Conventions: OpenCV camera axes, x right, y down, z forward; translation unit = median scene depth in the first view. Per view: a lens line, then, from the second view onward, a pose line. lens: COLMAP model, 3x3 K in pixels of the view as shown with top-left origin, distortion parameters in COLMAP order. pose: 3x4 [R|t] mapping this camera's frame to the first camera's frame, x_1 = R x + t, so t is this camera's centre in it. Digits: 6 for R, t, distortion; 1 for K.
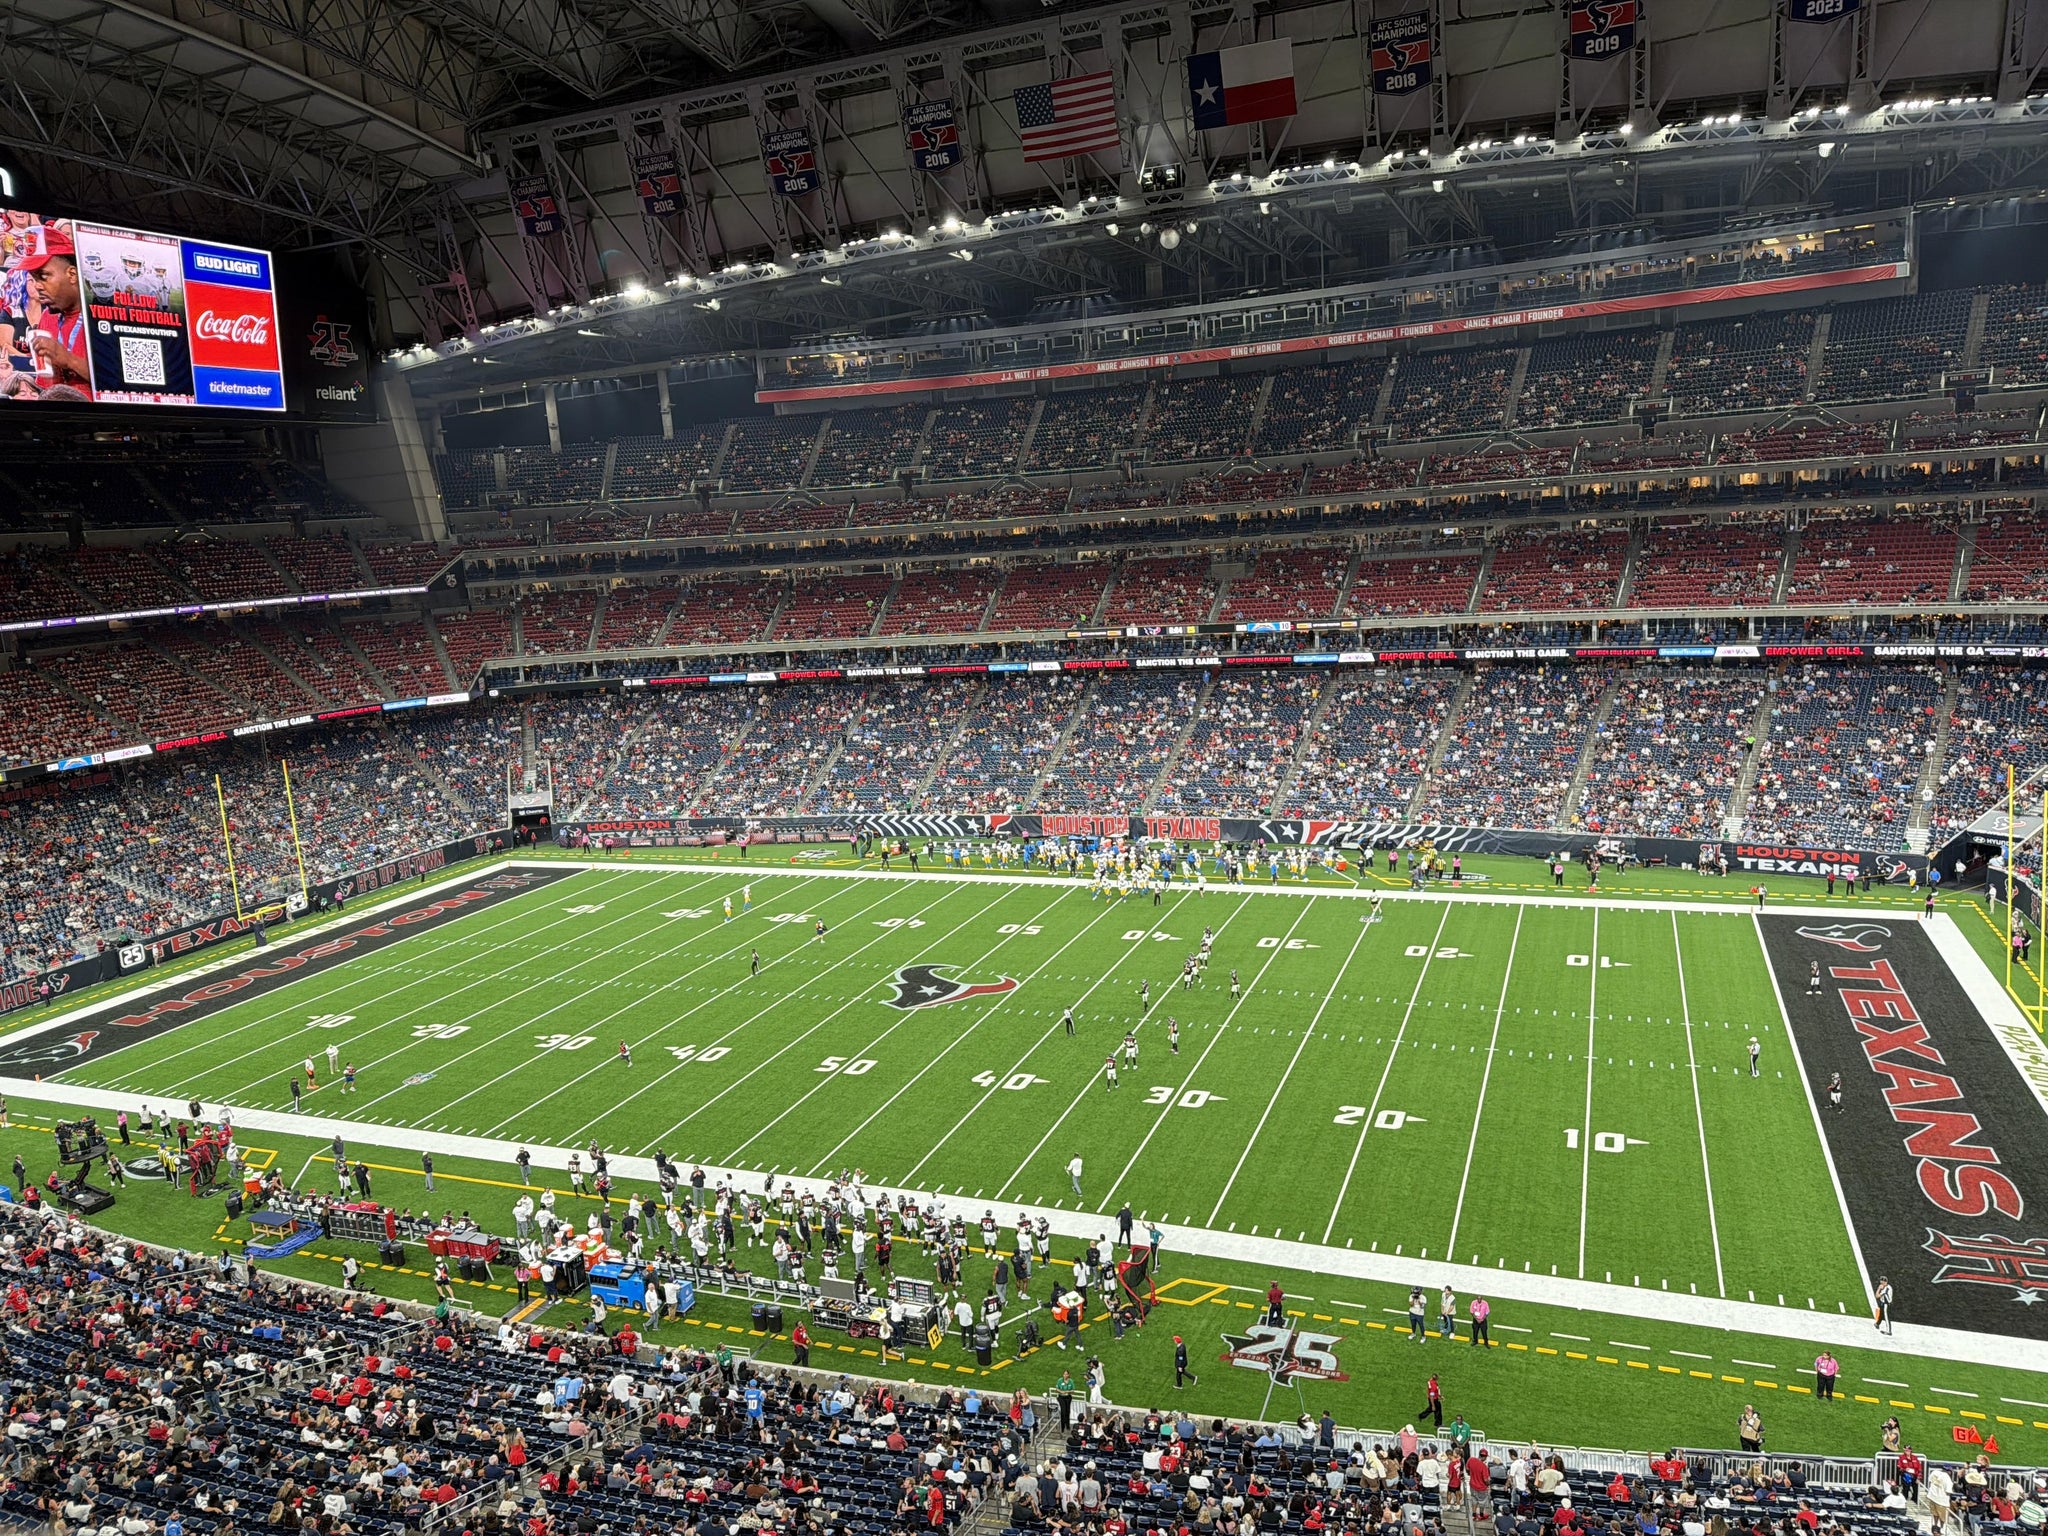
lens RADIAL K [[1439.0, 0, 1025.1], [0, 1439.0, 780.5], [0, 0, 1]] dist [0.048653, -0.057371]
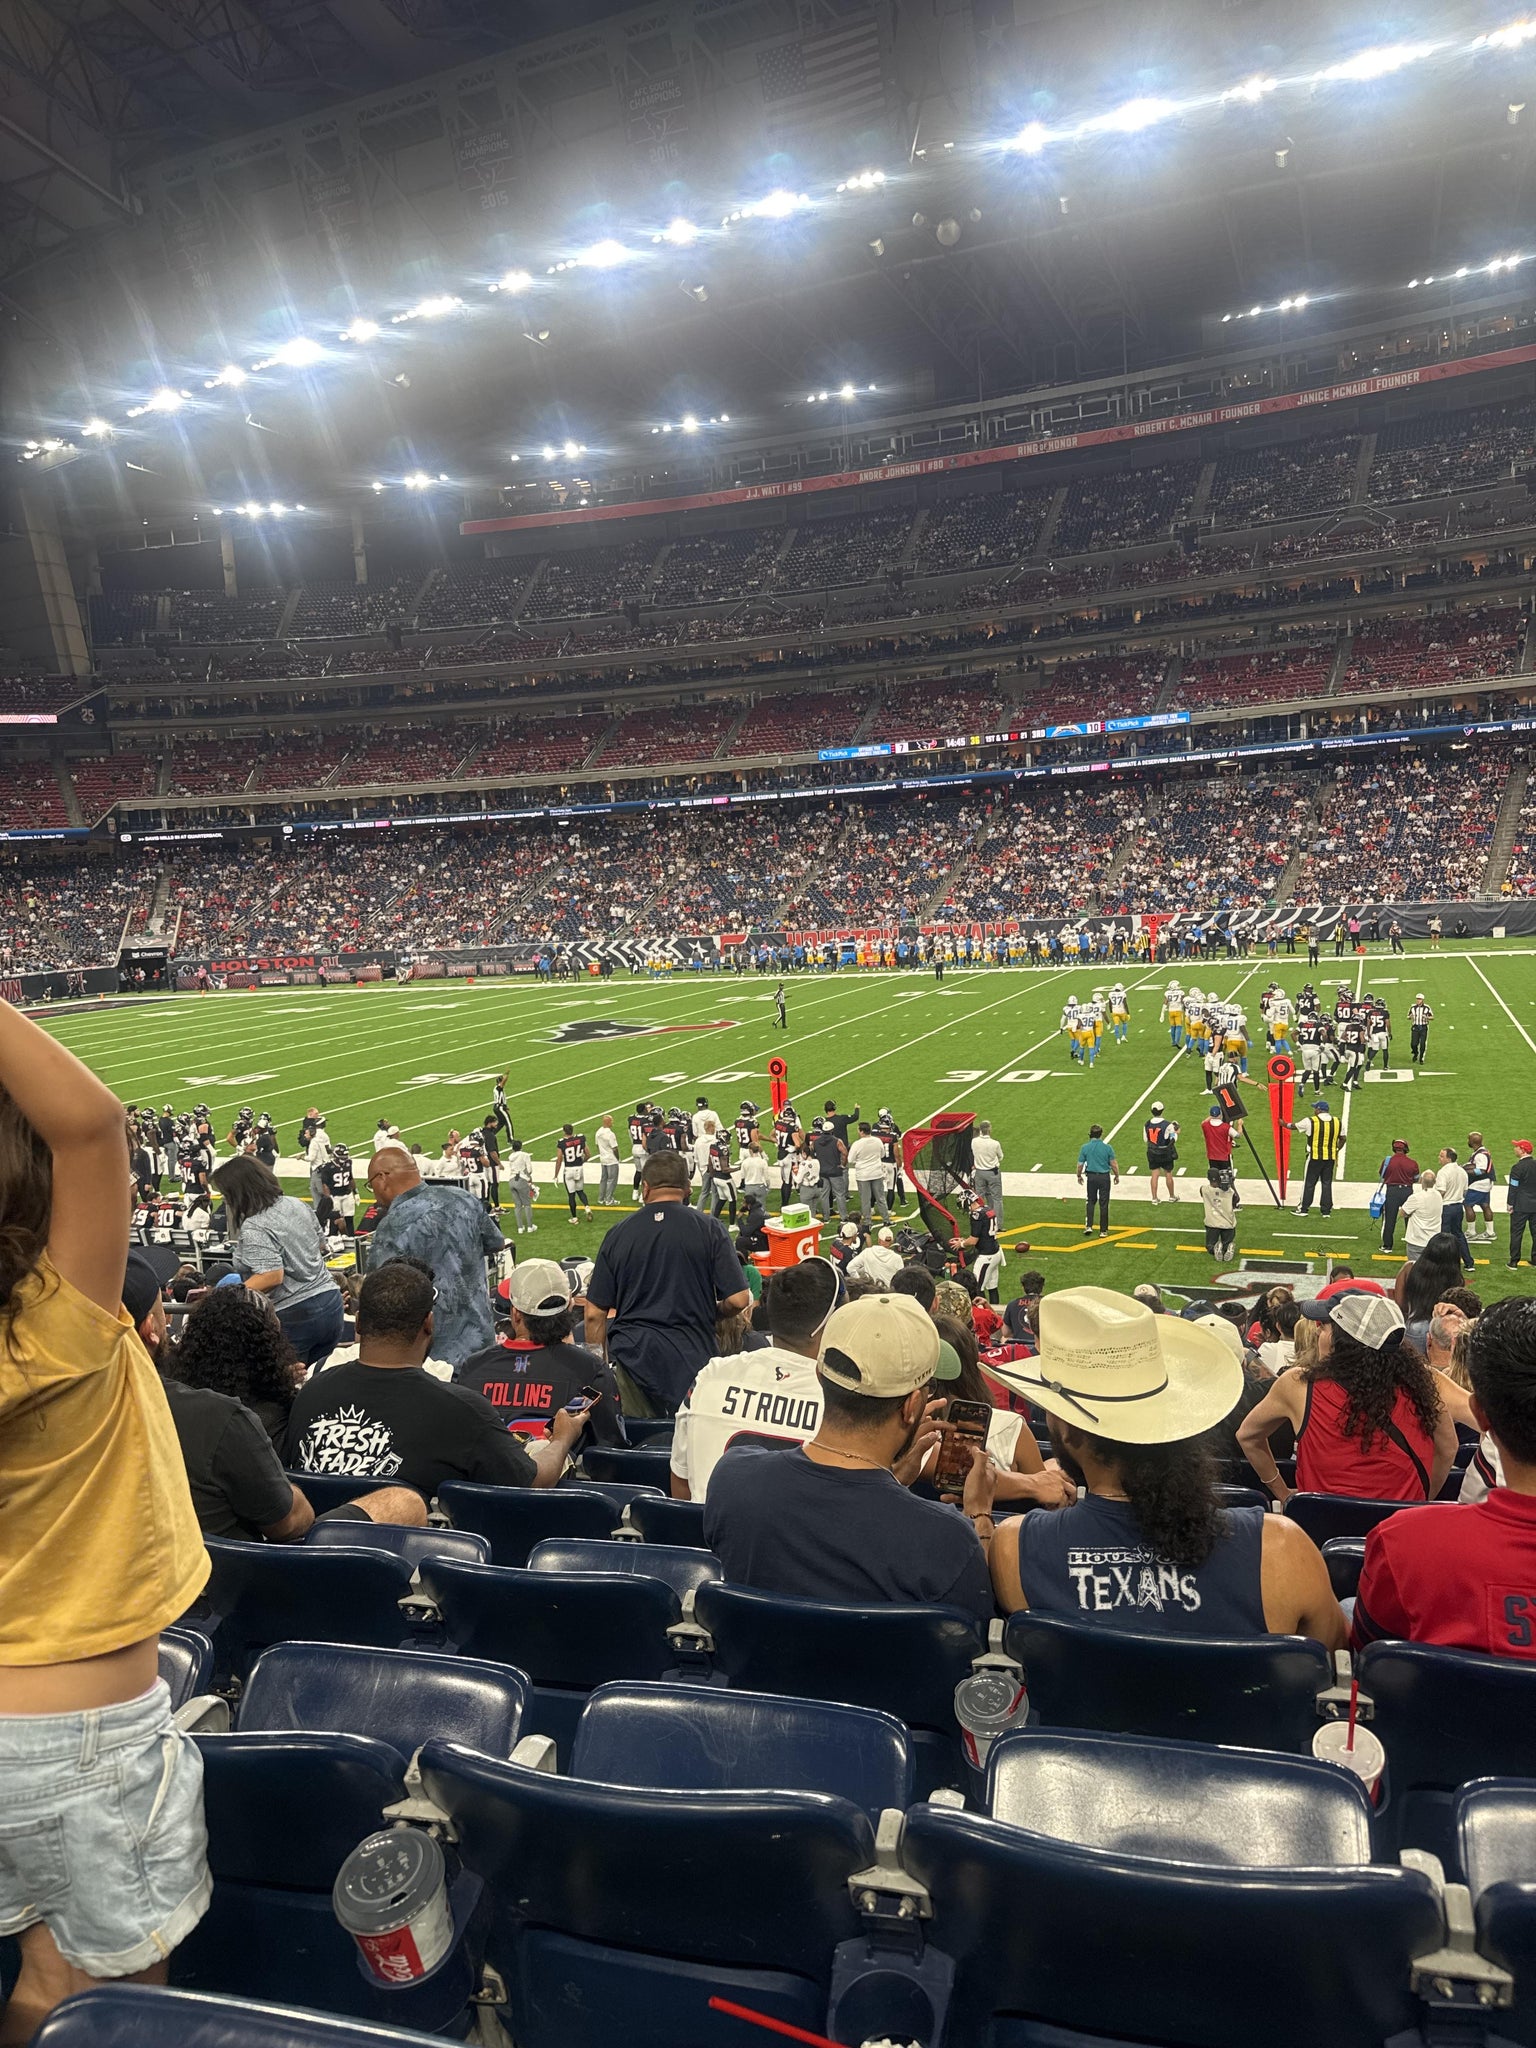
lens RADIAL K [[1439.0, 0, 777.2], [0, 1439.0, 1026.4], [0, 0, 1]] dist [0.048653, -0.057371]
pose [[0.999970, 0.004912, -0.005924, 0.010164], [-0.005350, 0.997074, -0.076256, 0.119203], [0.005532, 0.076285, 0.997071, 0.208063]]
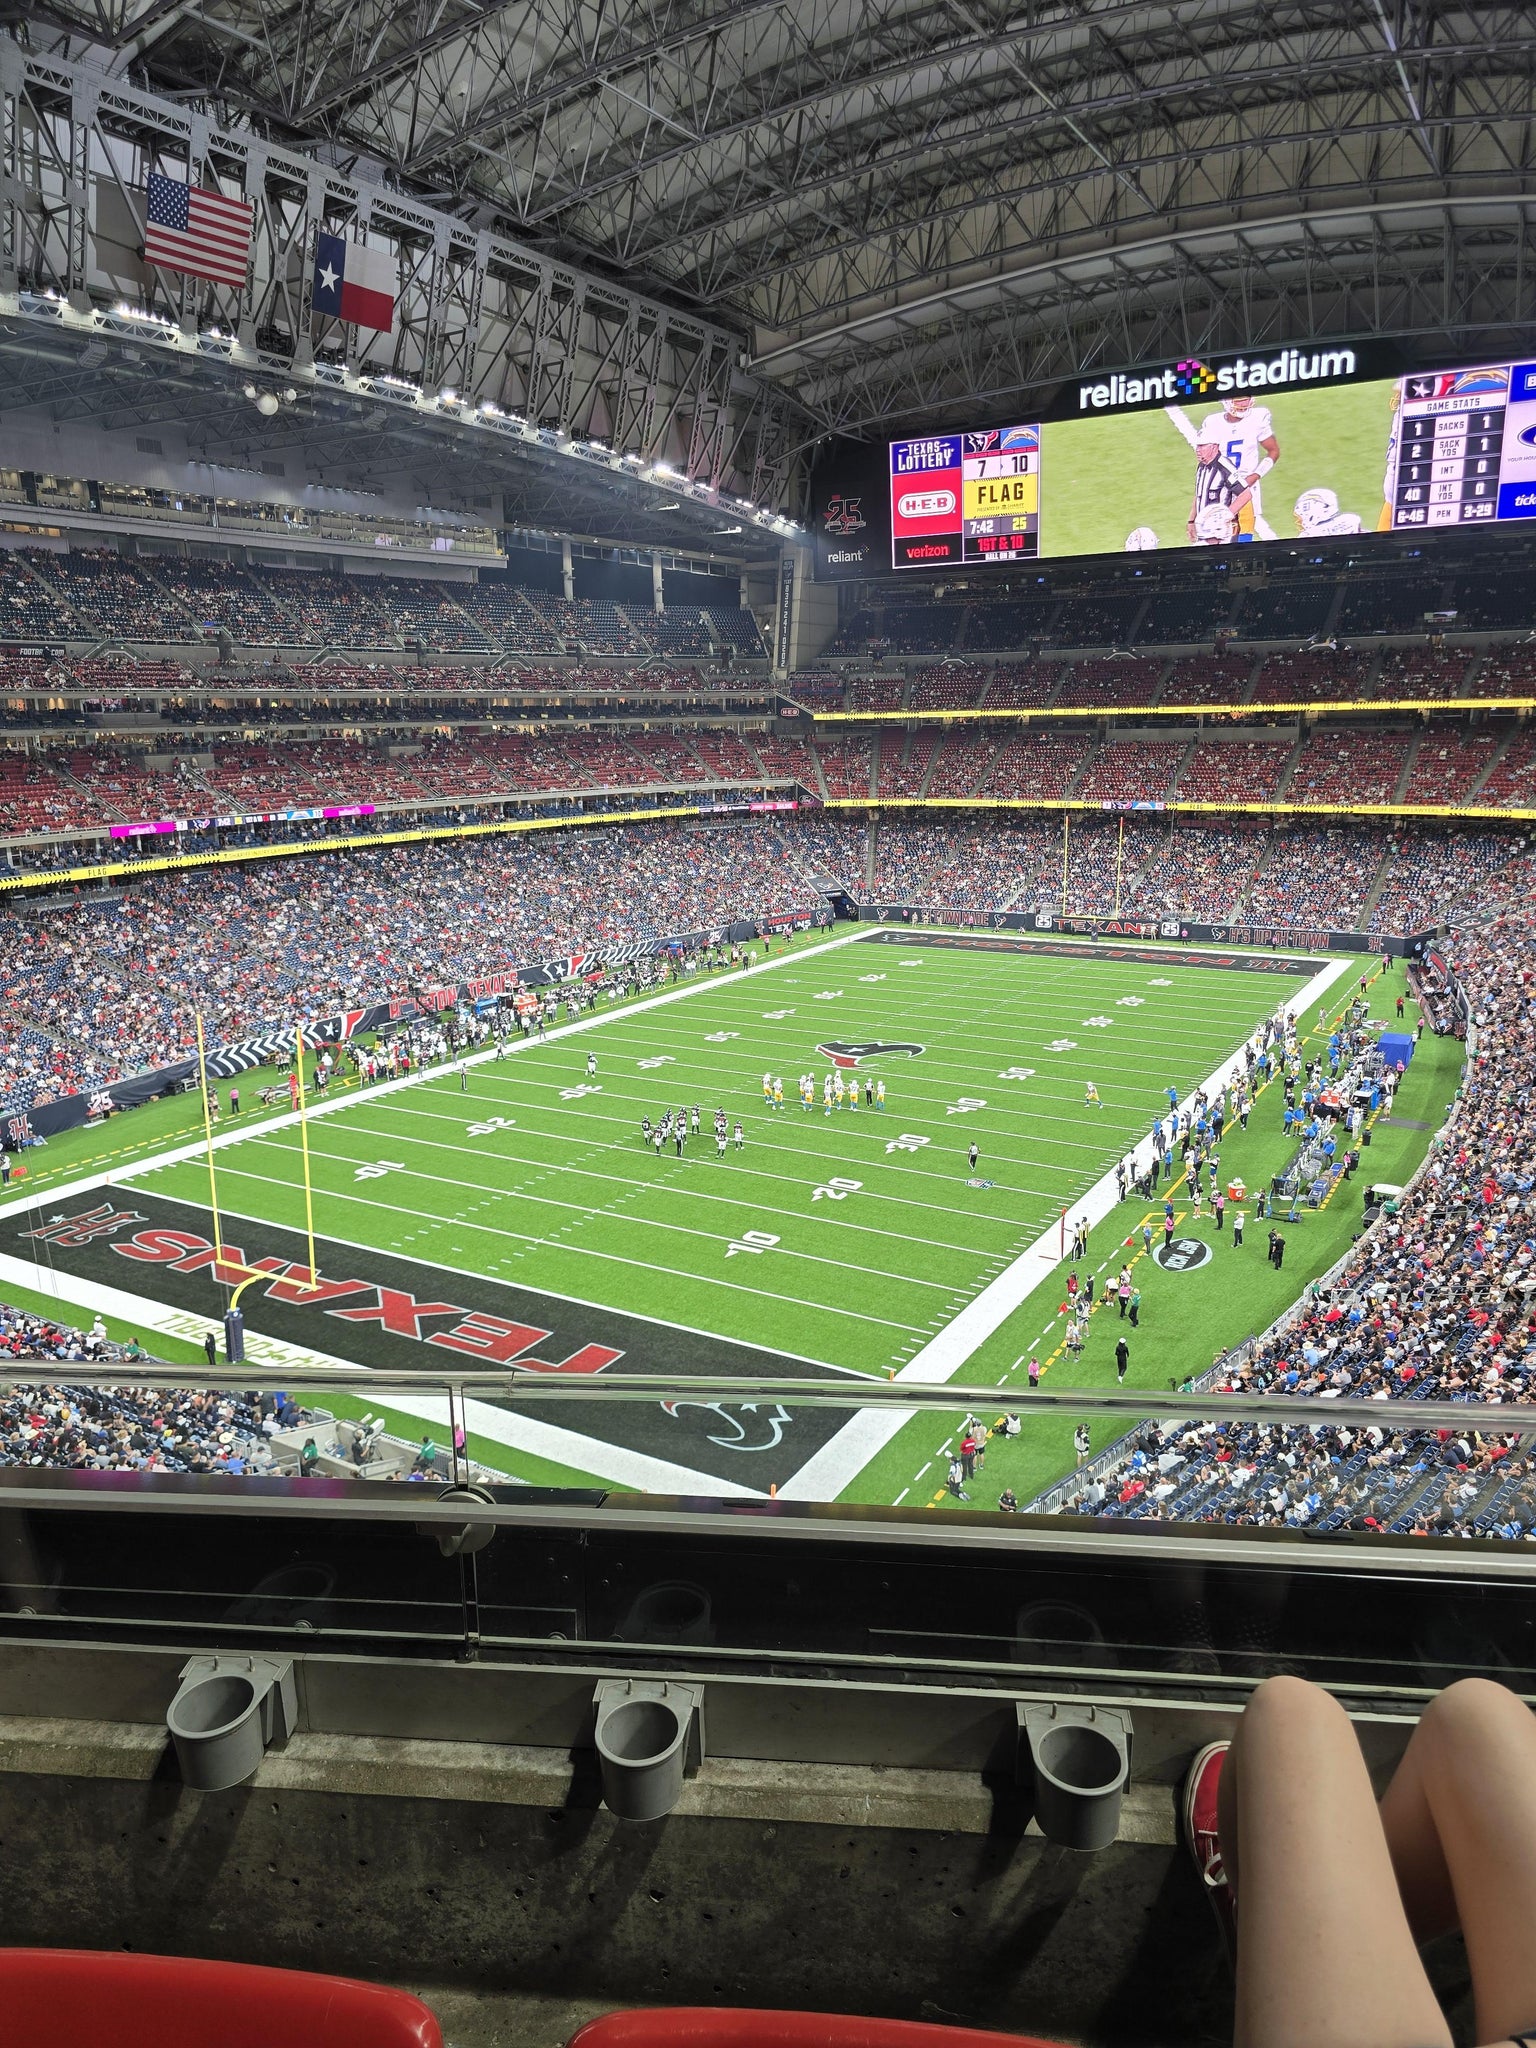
lens RADIAL K [[1383.0, 0, 739.8], [0, 1383.0, 1021.0], [0, 0, 1]] dist [0.044172, -0.018266]
pose [[-0.160317, 0.283283, -0.945542, 0.657411], [-0.153446, 0.939133, 0.307380, -0.139674], [0.975066, 0.194368, -0.107090, 0.626840]]
